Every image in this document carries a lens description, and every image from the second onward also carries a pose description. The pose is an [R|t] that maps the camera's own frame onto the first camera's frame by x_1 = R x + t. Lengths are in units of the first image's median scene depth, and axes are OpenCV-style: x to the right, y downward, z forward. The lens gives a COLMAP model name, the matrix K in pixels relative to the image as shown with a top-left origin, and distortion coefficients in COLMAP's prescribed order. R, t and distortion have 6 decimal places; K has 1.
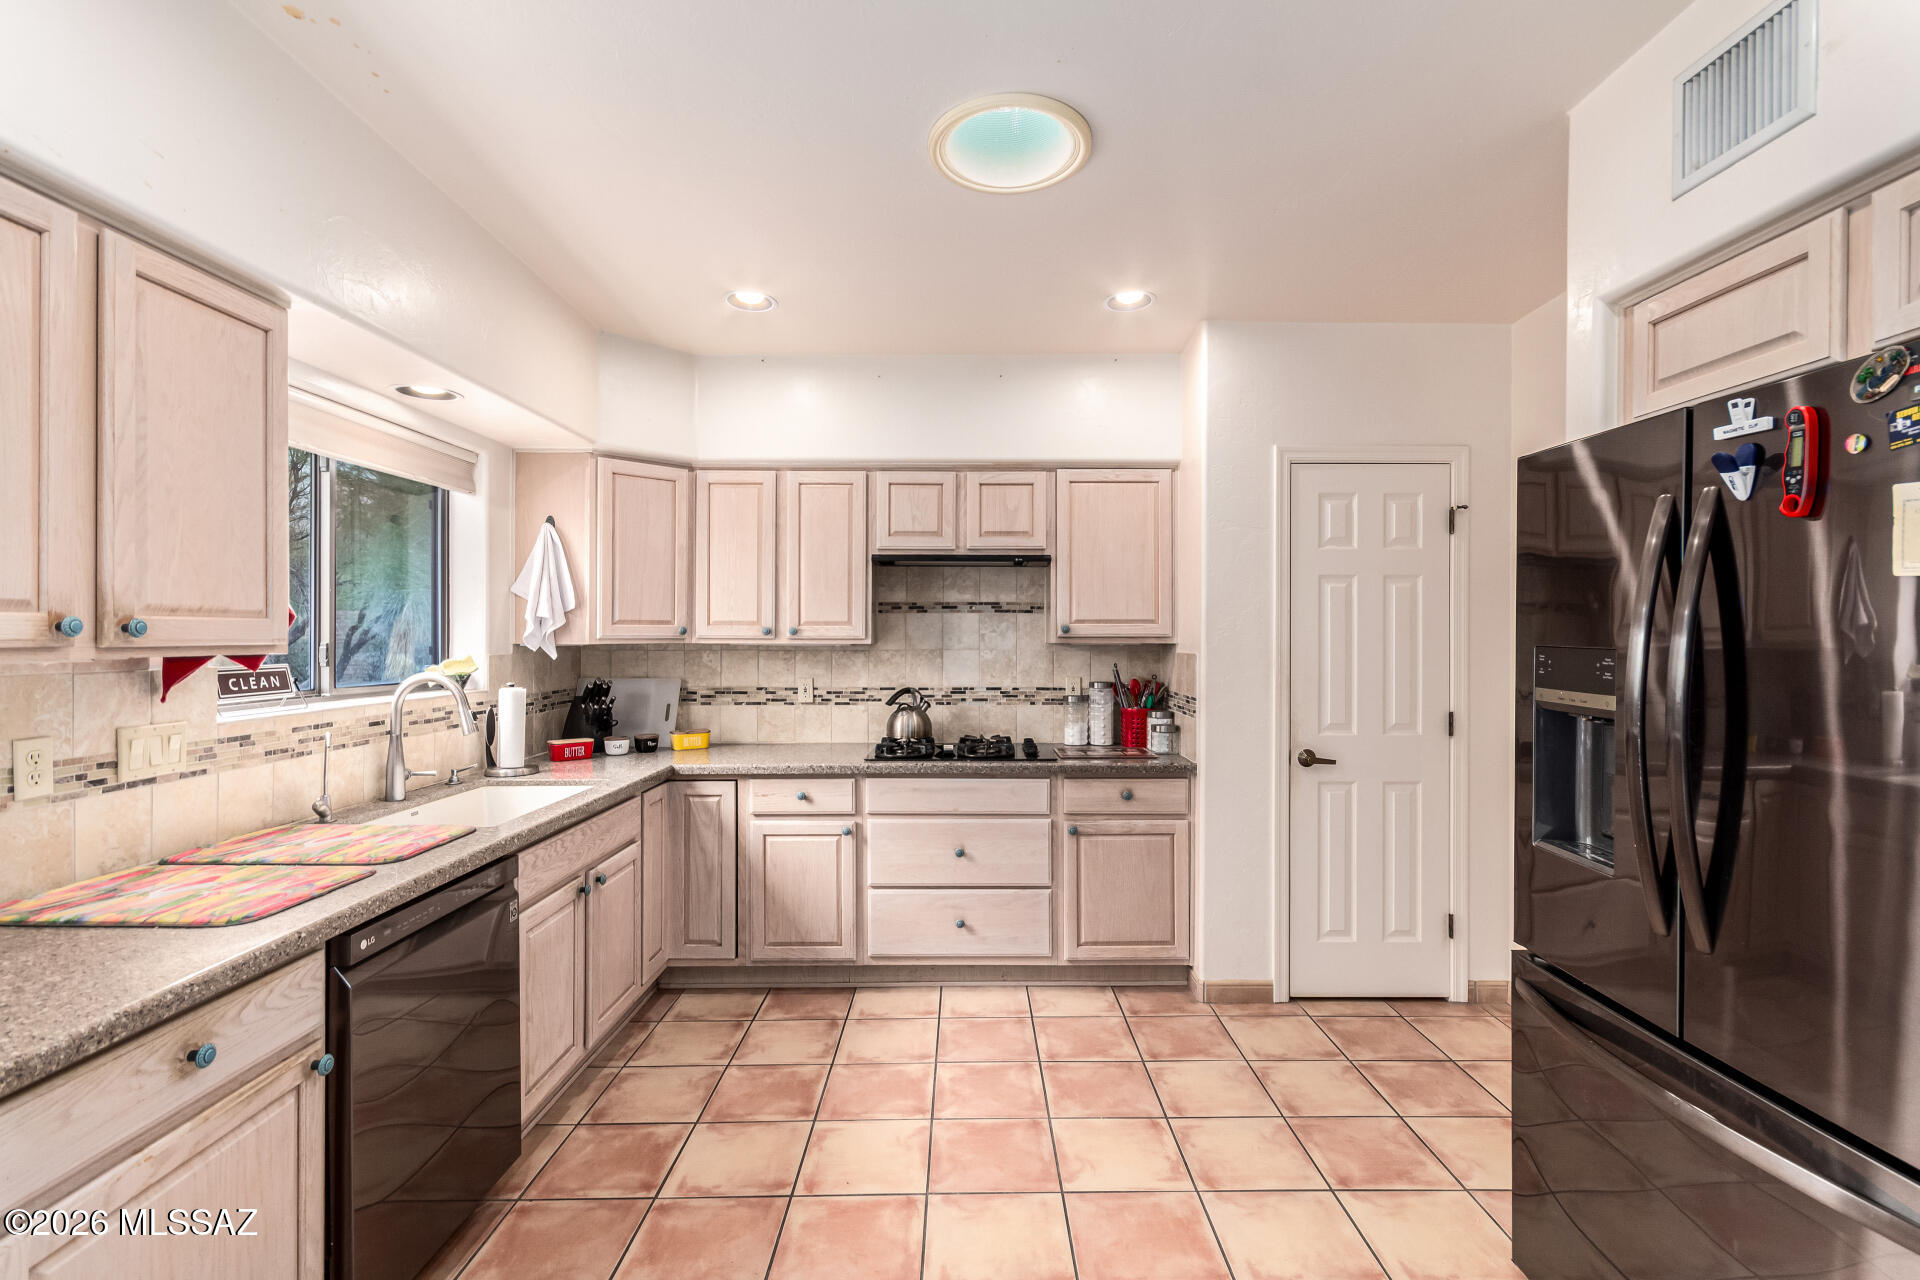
lens RADIAL K [[888.1, 0, 967.4], [0, 888.1, 636.9], [0, 0, 1]] dist [0.001095, 0.000284]
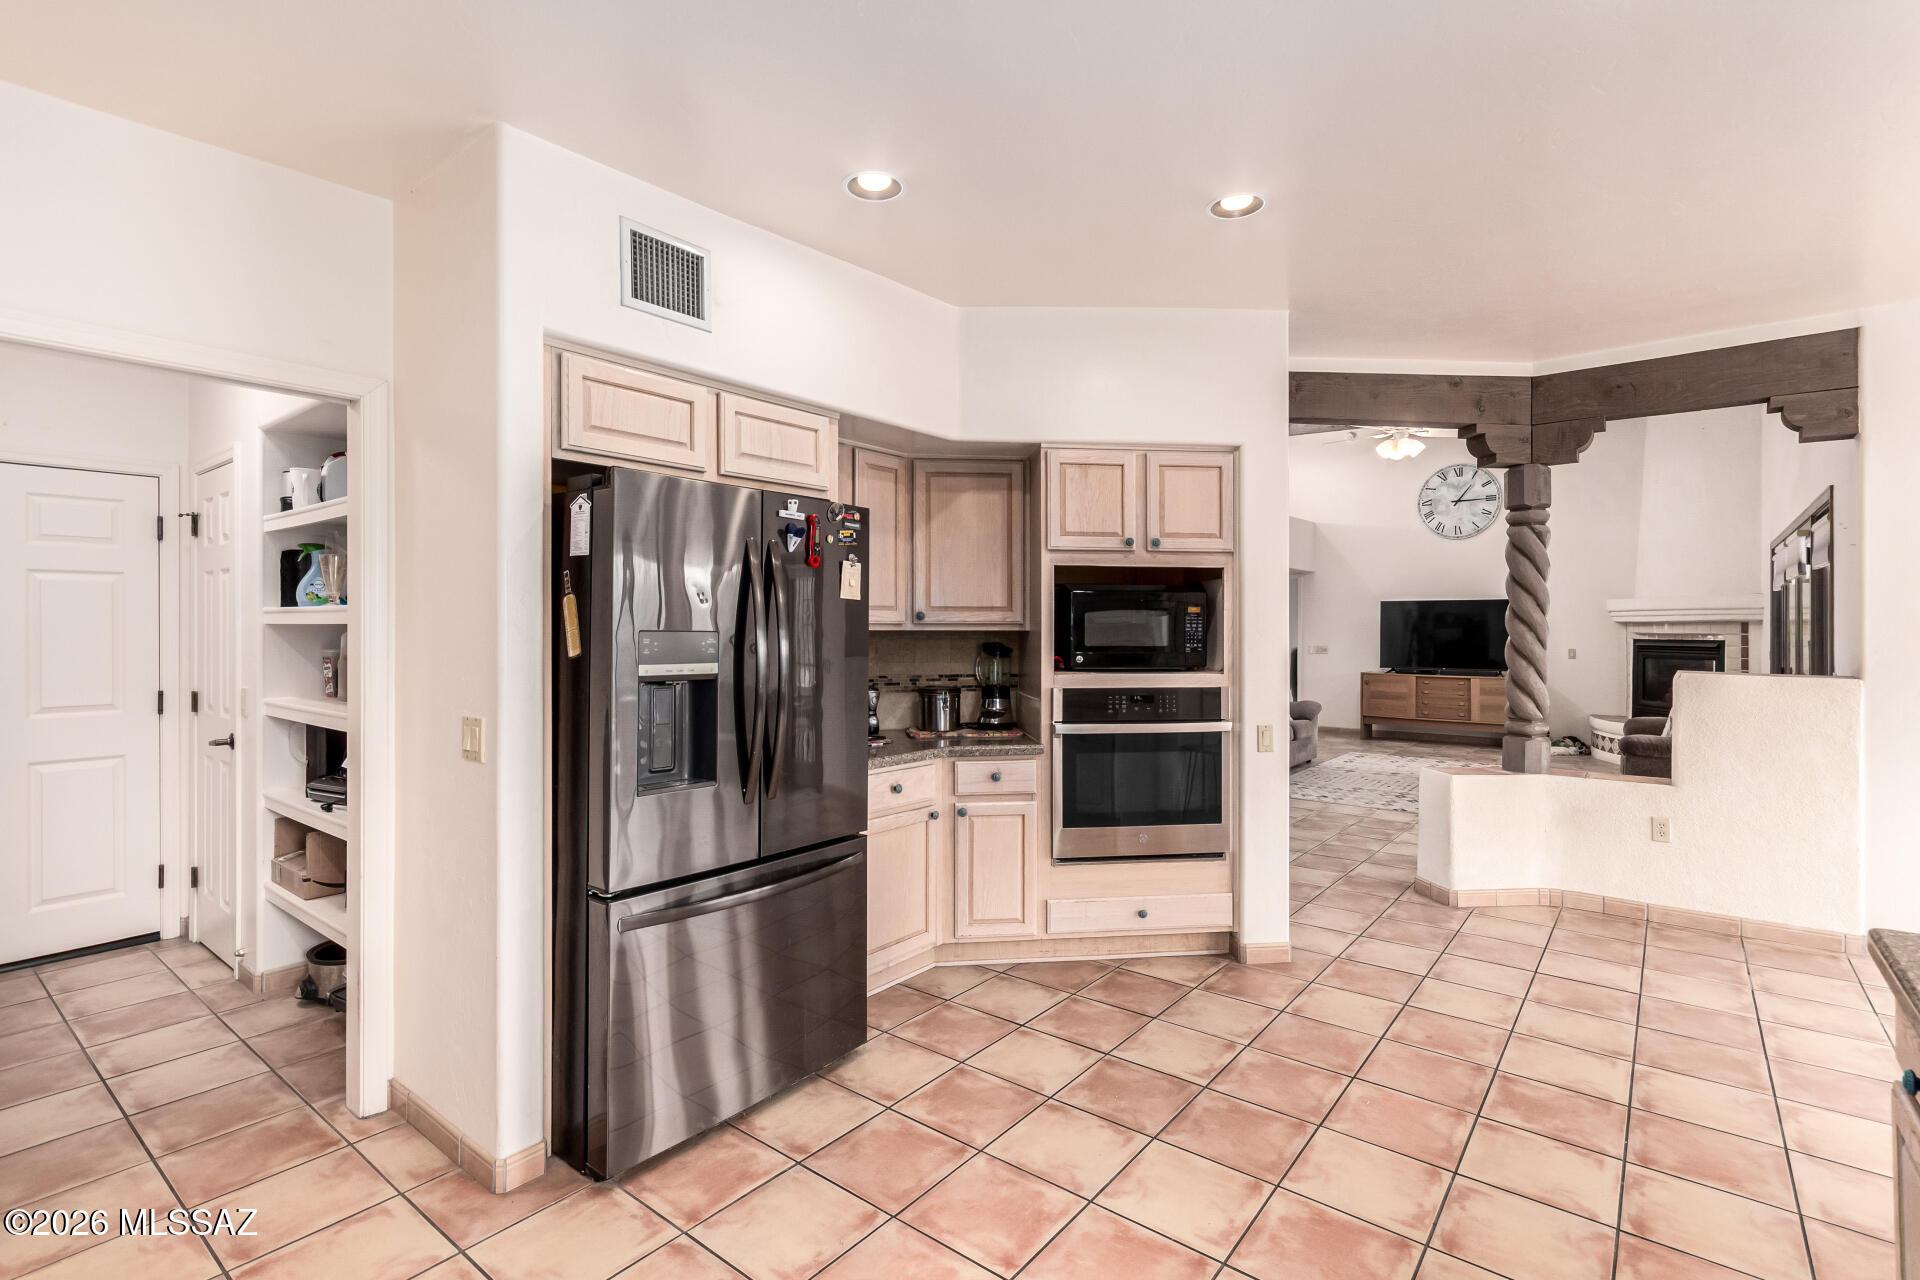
lens RADIAL K [[904.3, 0, 962.7], [0, 904.3, 625.2], [0, 0, 1]] dist [0.000007, 0.000399]
pose [[-0.778475, -0.002402, 0.627671, -0.253953], [-0.000101, 0.999993, 0.003703, -0.000407], [-0.627675, 0.002819, -0.778470, 0.900904]]
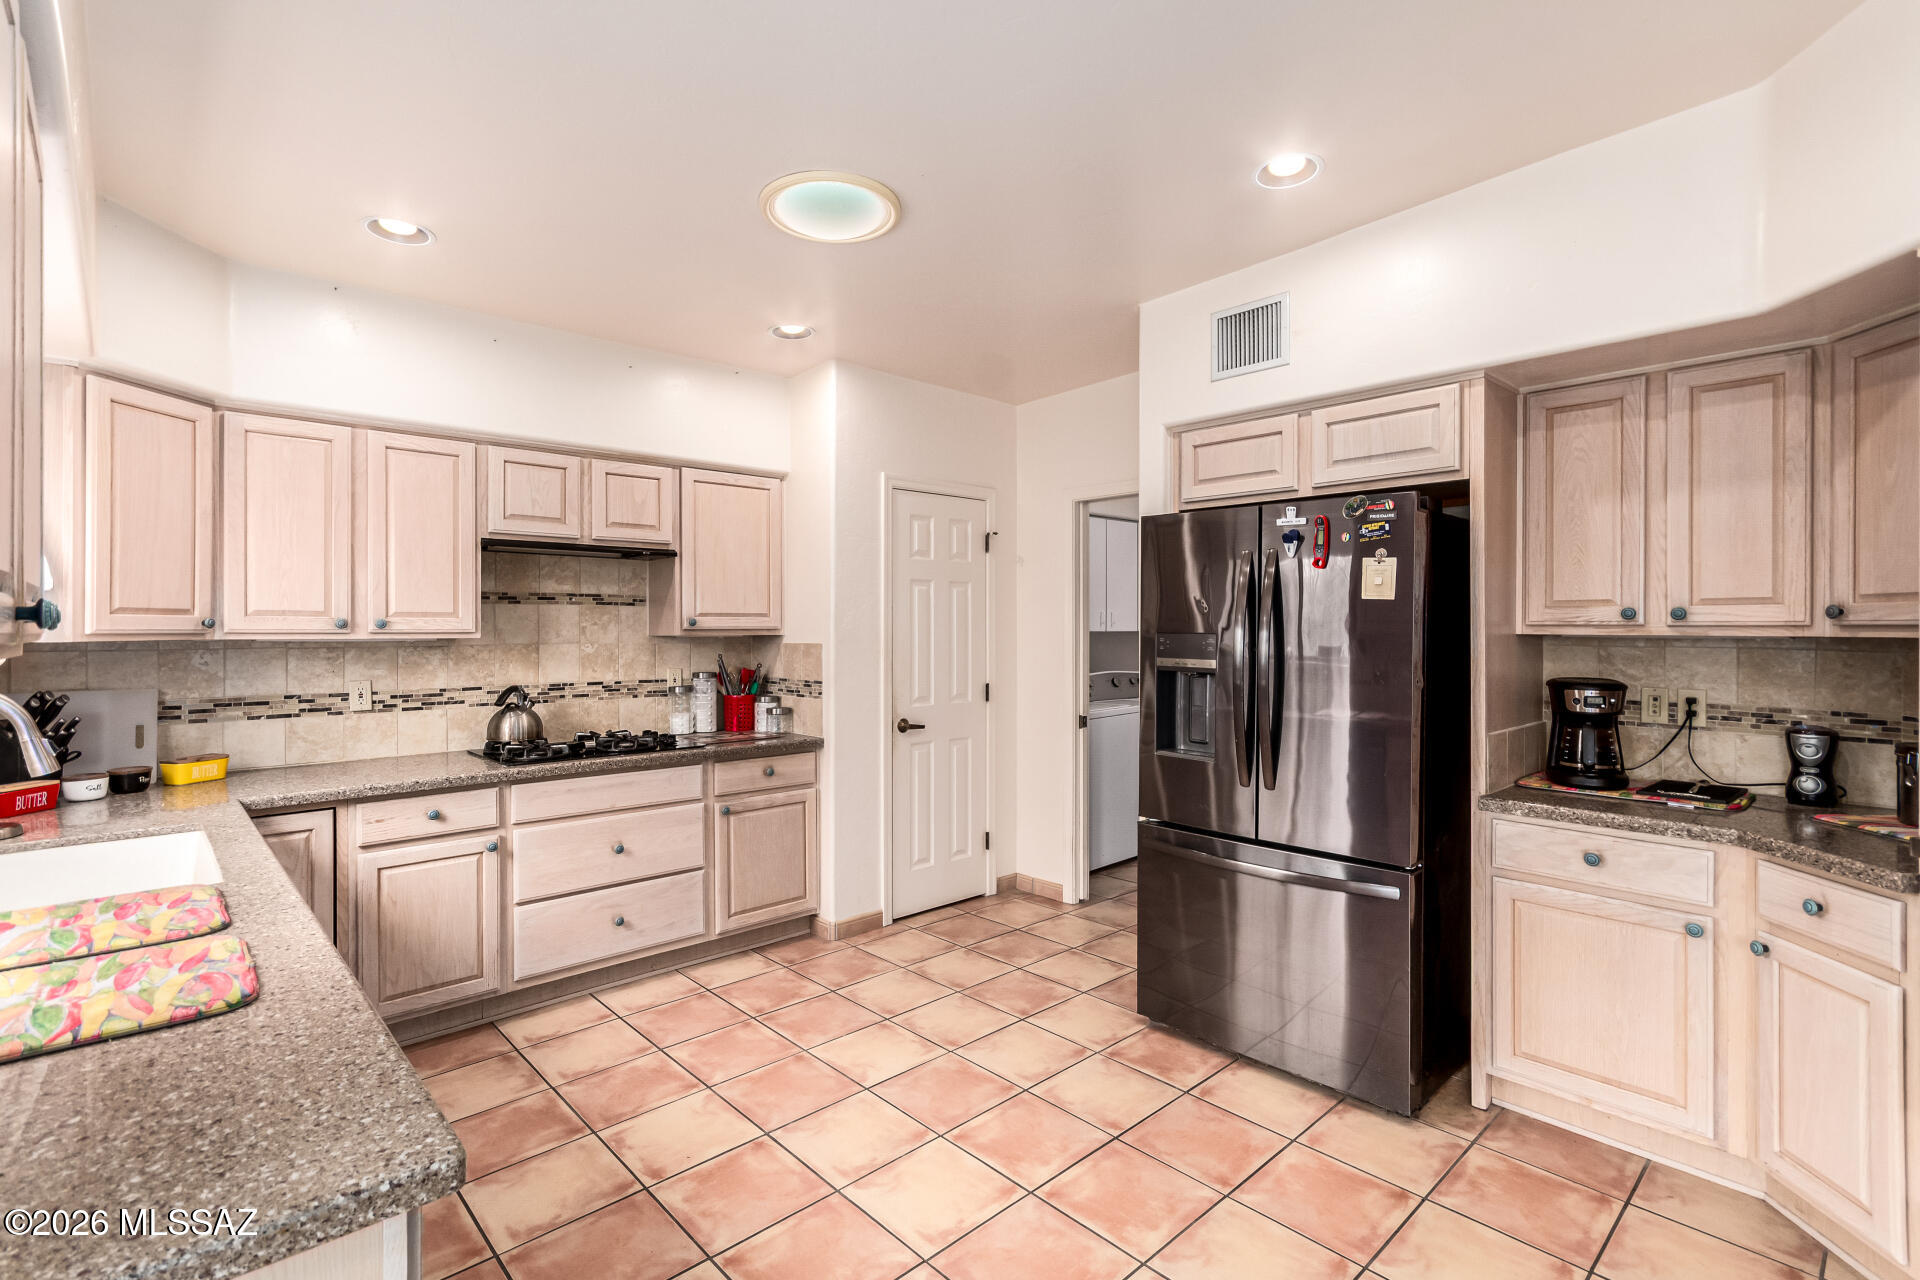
lens RADIAL K [[899.7, 0, 975.8], [0, 899.7, 626.9], [0, 0, 1]] dist [-0.000236, 0.000609]
pose [[0.730422, -0.001786, 0.682994, -0.397755], [0.004796, 0.999985, -0.002514, 0.001457], [-0.682979, 0.005112, 0.730420, 0.002820]]
